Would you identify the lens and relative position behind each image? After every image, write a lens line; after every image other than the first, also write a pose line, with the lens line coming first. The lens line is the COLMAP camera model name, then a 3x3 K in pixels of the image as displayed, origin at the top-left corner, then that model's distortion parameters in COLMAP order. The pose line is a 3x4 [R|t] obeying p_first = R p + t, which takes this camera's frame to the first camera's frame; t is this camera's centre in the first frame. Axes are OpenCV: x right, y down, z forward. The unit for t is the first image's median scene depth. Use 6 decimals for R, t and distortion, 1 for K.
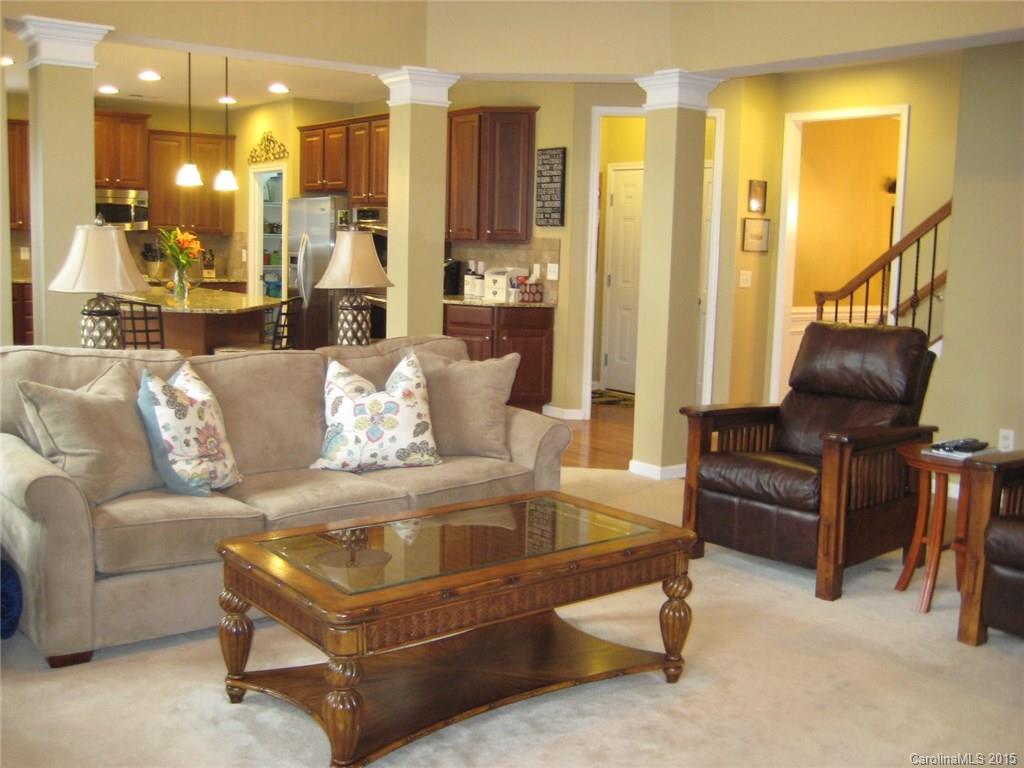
lens RADIAL K [[1056.0, 0, 492.2], [0, 1056.0, 365.6], [0, 0, 1]] dist [-0.090839, 0.000000]
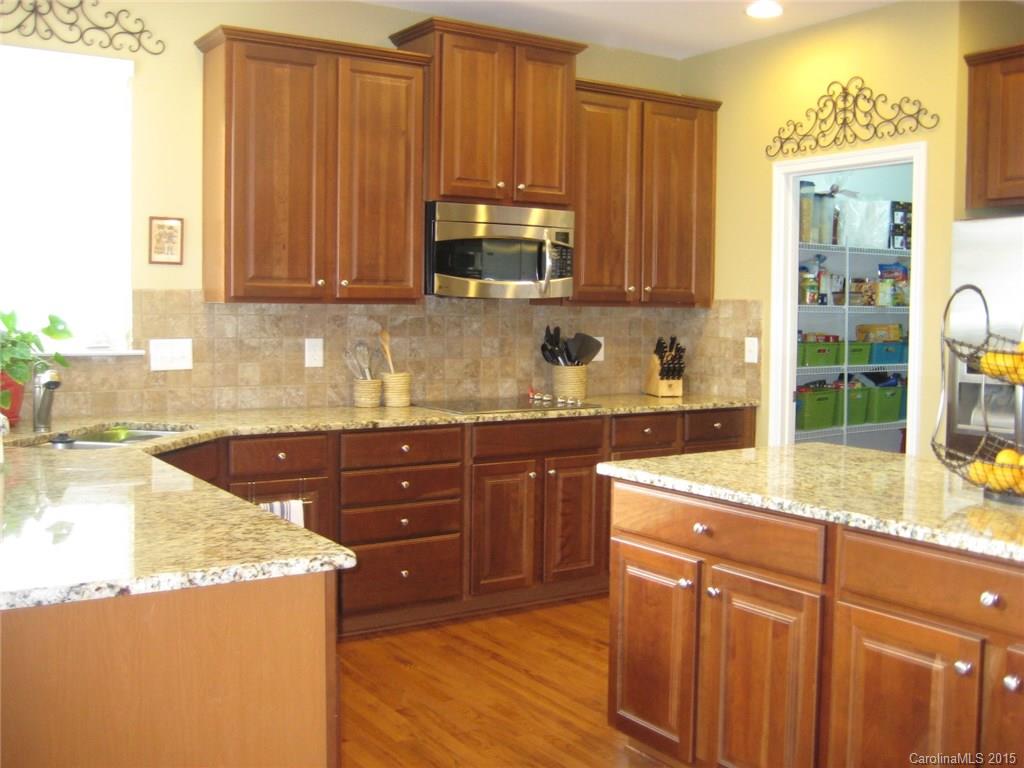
lens RADIAL K [[1056.0, 0, 504.5], [0, 1056.0, 377.2], [0, 0, 1]] dist [-0.090839, 0.000000]
pose [[0.998368, -0.014637, -0.055193, -0.383400], [0.011432, 0.998255, -0.057936, -0.078971], [0.055944, 0.057211, 0.996793, 0.620994]]
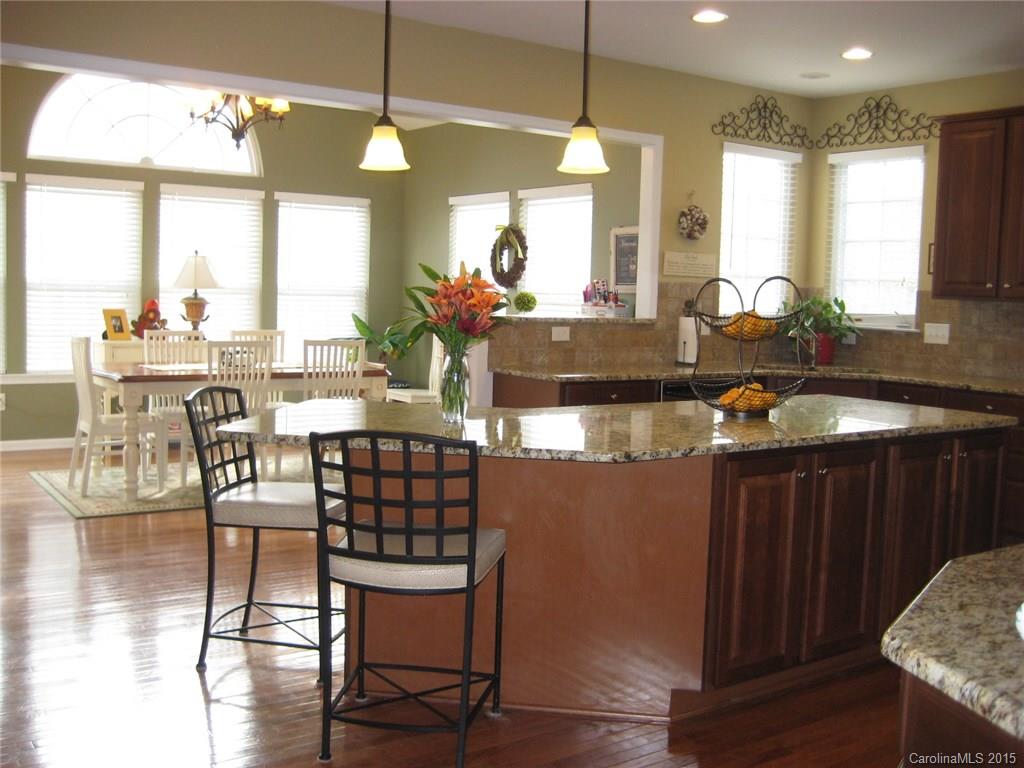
lens RADIAL K [[1056.0, 0, 506.8], [0, 1056.0, 375.1], [0, 0, 1]] dist [-0.090839, 0.000000]
pose [[-0.025487, 0.053731, -0.998230, 0.141377], [-0.151968, 0.986741, 0.056993, -0.085874], [0.988057, 0.153152, -0.016983, 0.802177]]
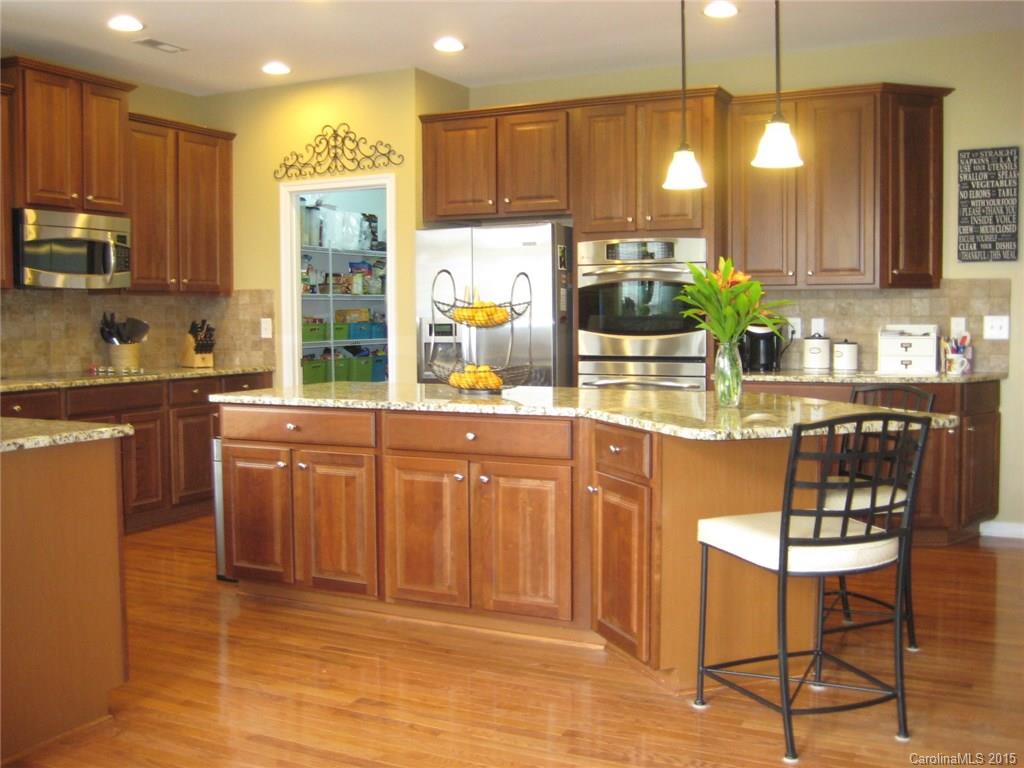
lens RADIAL K [[1056.0, 0, 488.2], [0, 1056.0, 387.3], [0, 0, 1]] dist [-0.090839, 0.000000]
pose [[0.895577, -0.062250, 0.440531, -0.467782], [0.082622, 0.996210, -0.027195, -0.051461], [-0.437168, 0.060752, 0.897326, 0.472998]]
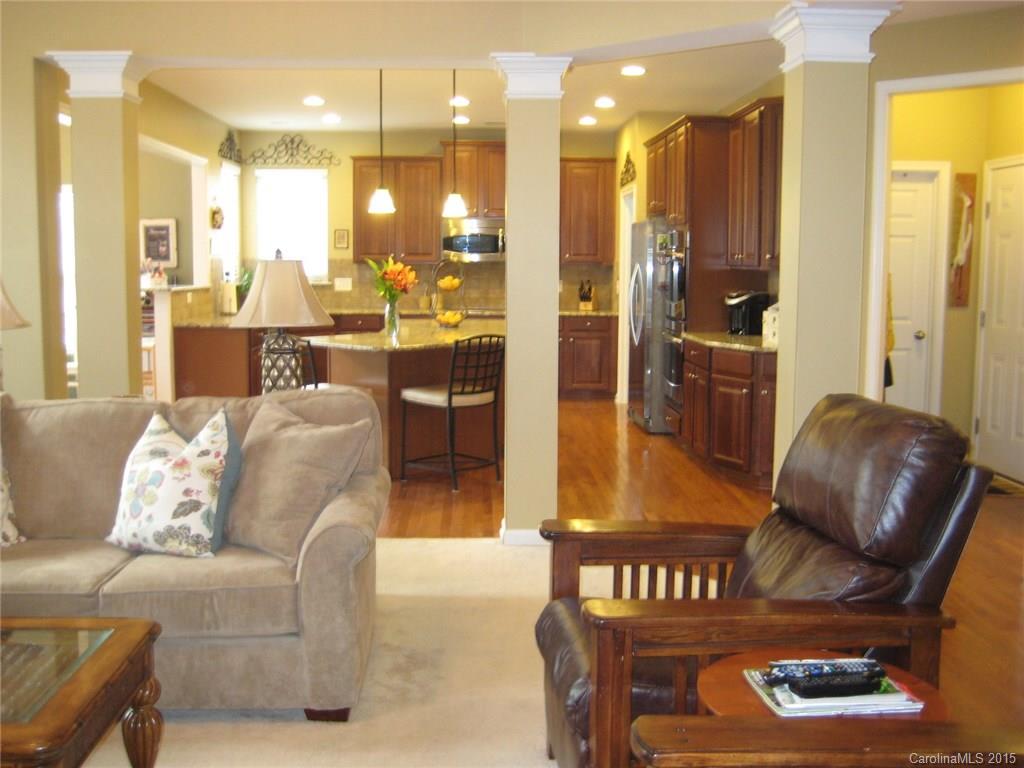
lens RADIAL K [[1056.0, 0, 502.9], [0, 1056.0, 377.5], [0, 0, 1]] dist [-0.090839, 0.000000]
pose [[0.819149, 0.042875, -0.571976, 0.254612], [-0.053771, 0.998551, -0.002156, -0.021919], [0.571055, 0.032522, 0.820267, 0.222823]]
